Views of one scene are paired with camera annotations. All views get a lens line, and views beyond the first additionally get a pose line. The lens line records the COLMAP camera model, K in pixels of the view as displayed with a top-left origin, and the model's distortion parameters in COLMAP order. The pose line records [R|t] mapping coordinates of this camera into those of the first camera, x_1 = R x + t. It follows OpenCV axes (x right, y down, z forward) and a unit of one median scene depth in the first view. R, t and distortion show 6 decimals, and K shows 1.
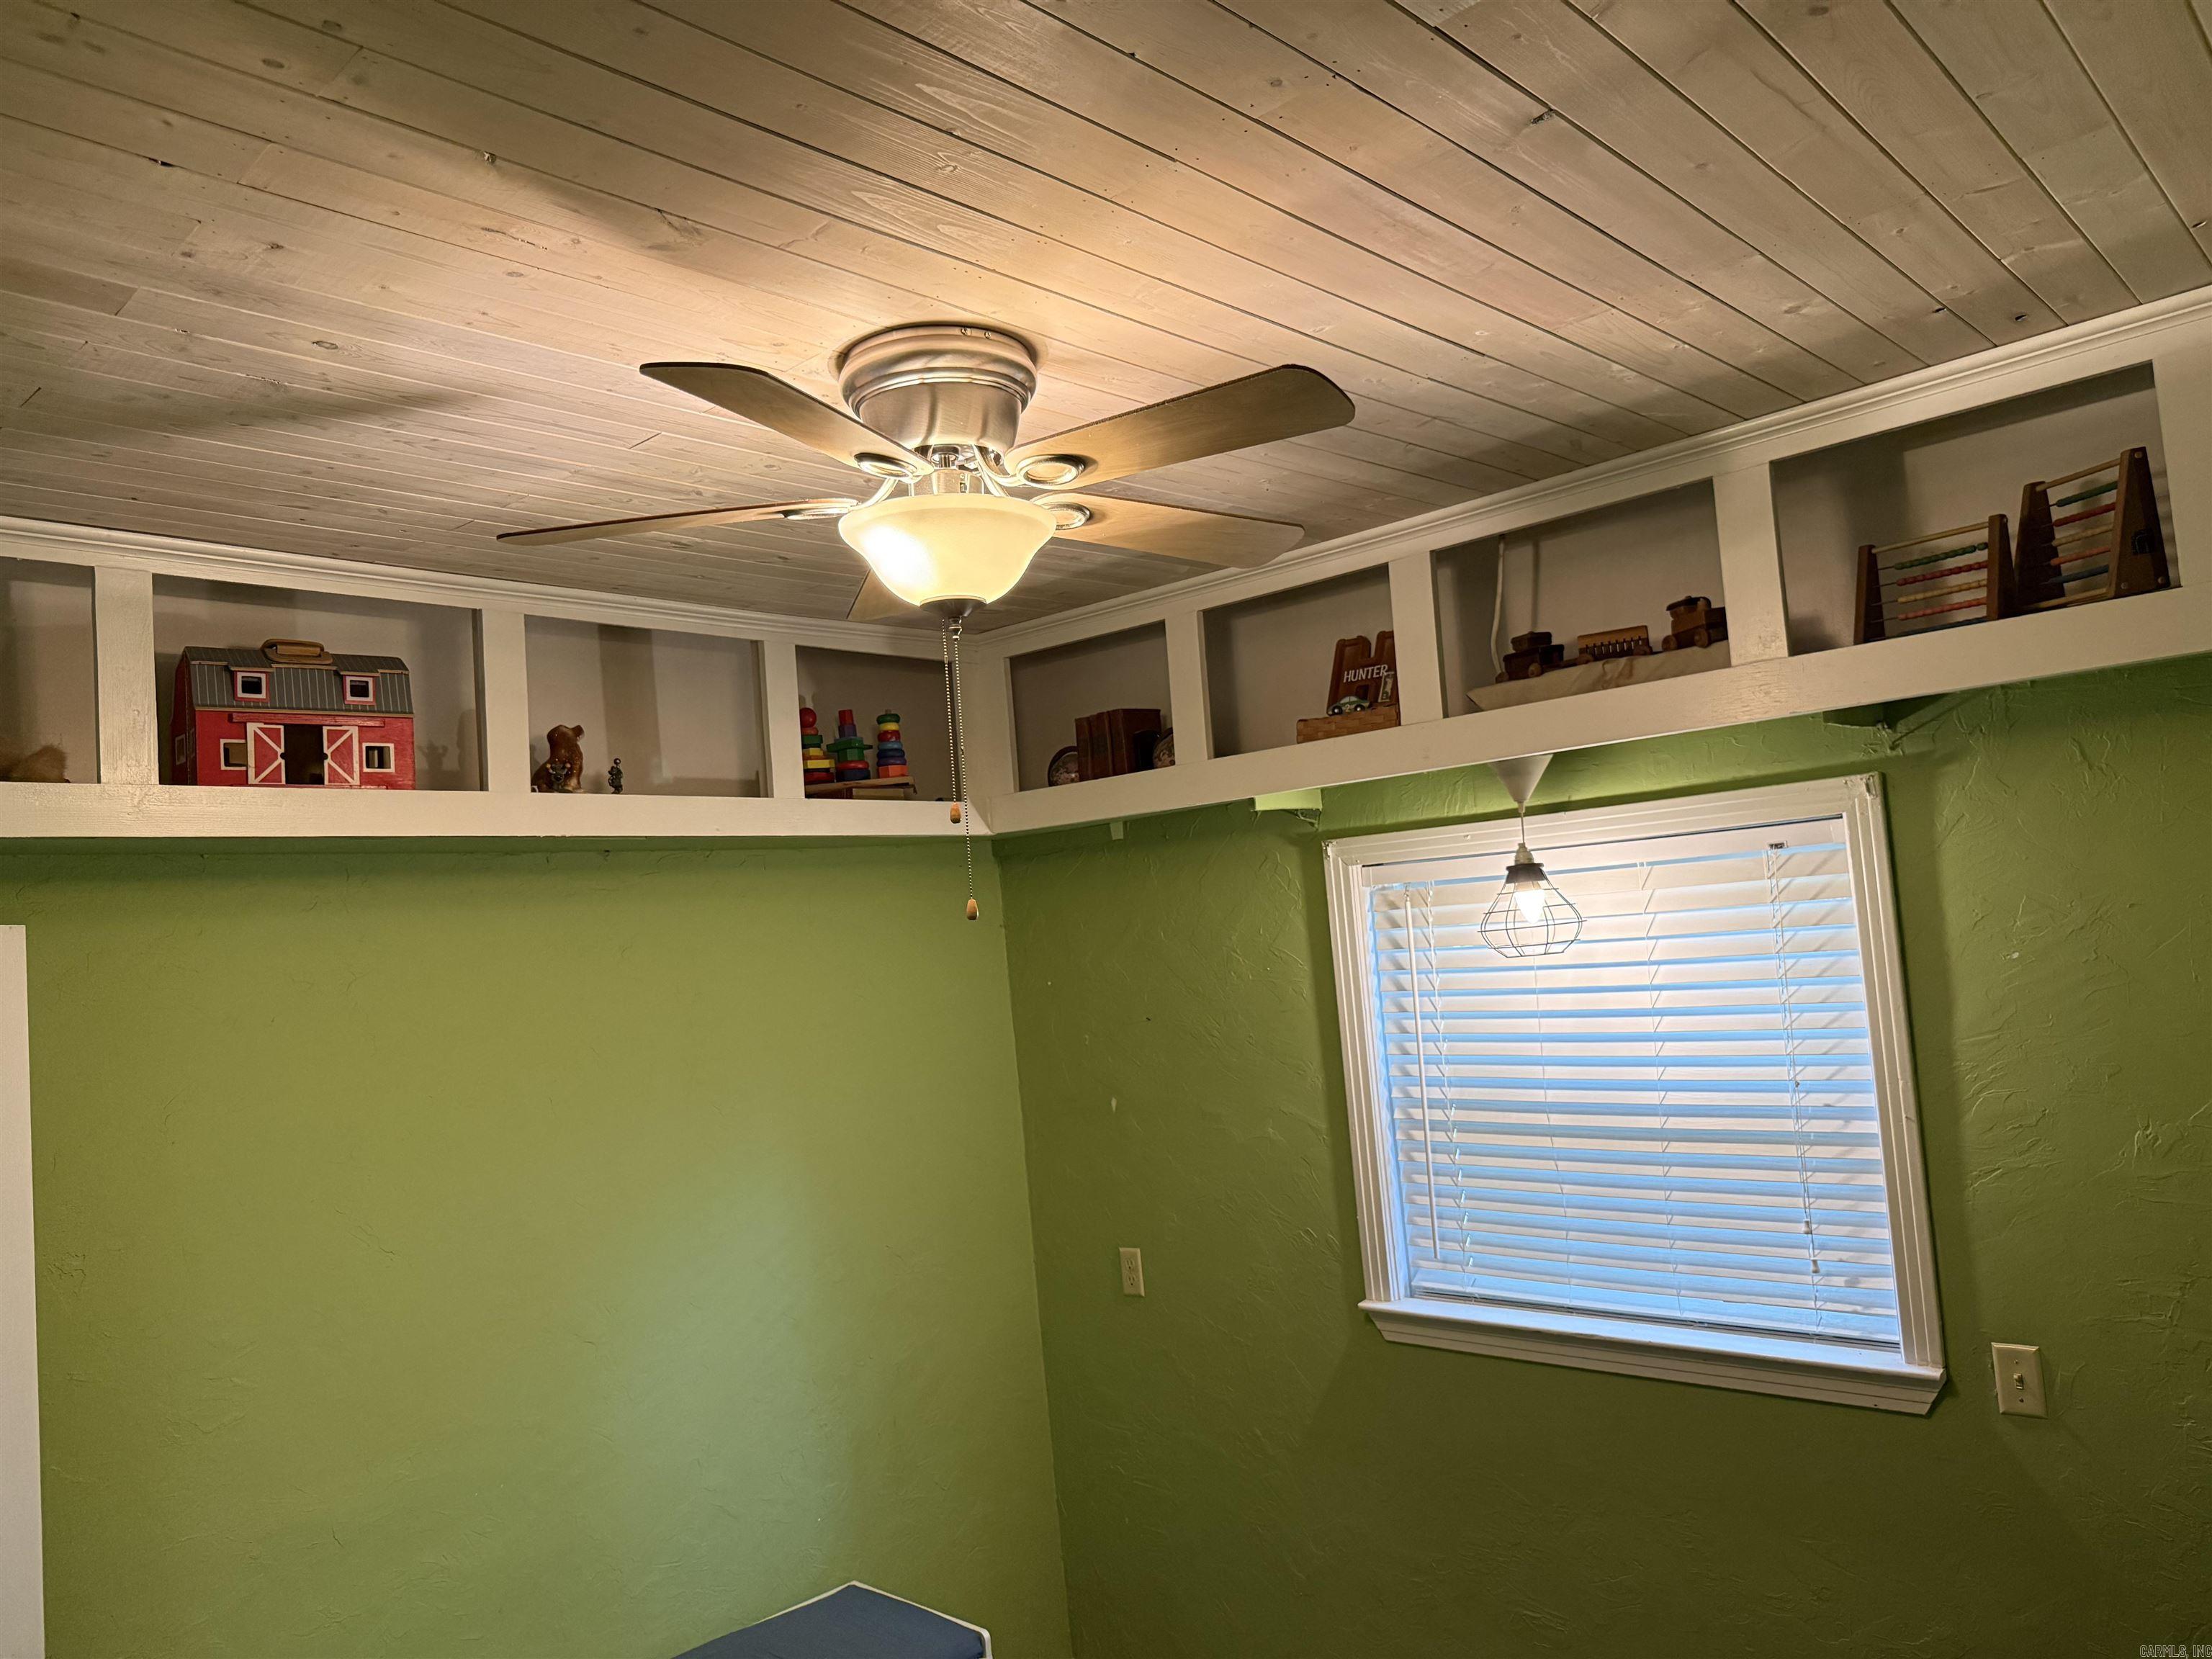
lens RADIAL K [[1570.3, 0, 1094.8], [0, 1570.3, 829.8], [0, 0, 1]] dist [0.121217, -0.195666]
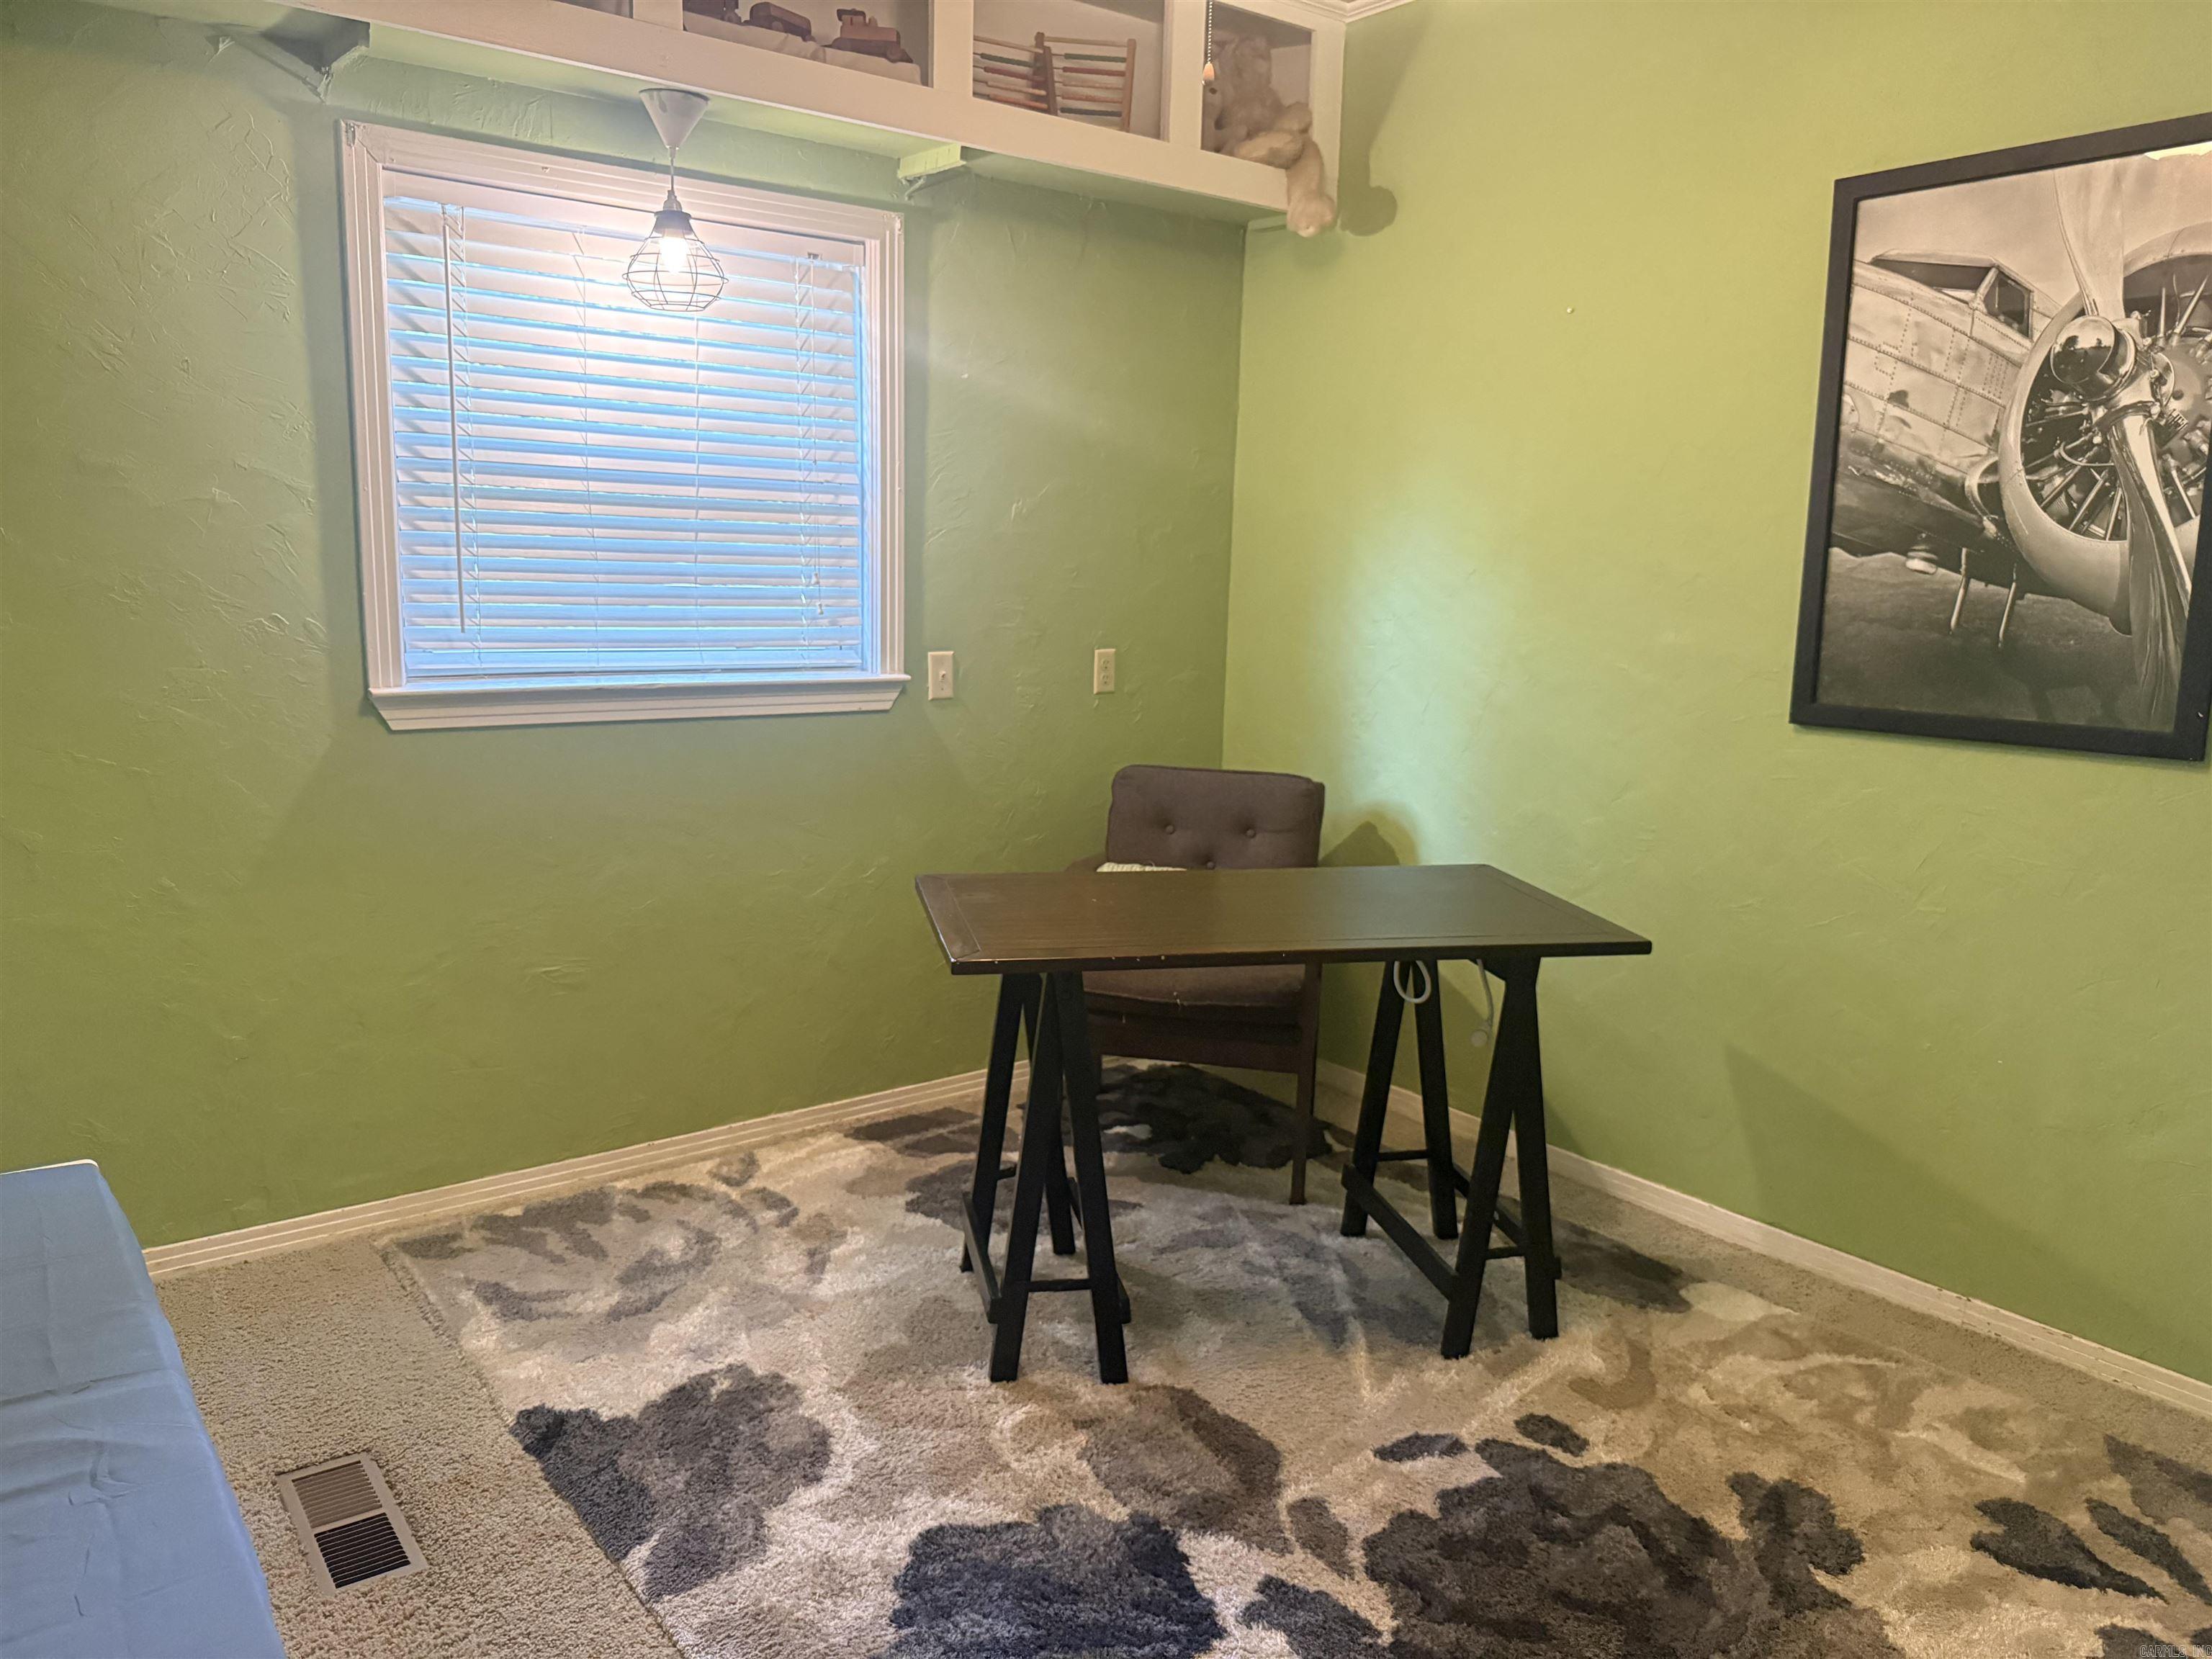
lens RADIAL K [[1570.3, 0, 1094.8], [0, 1570.3, 829.8], [0, 0, 1]] dist [0.121217, -0.195666]
pose [[0.172137, -0.080643, 0.981767, -0.763636], [-0.094829, 0.990658, 0.098000, 0.307609], [-0.980498, -0.109969, 0.162882, 0.571765]]
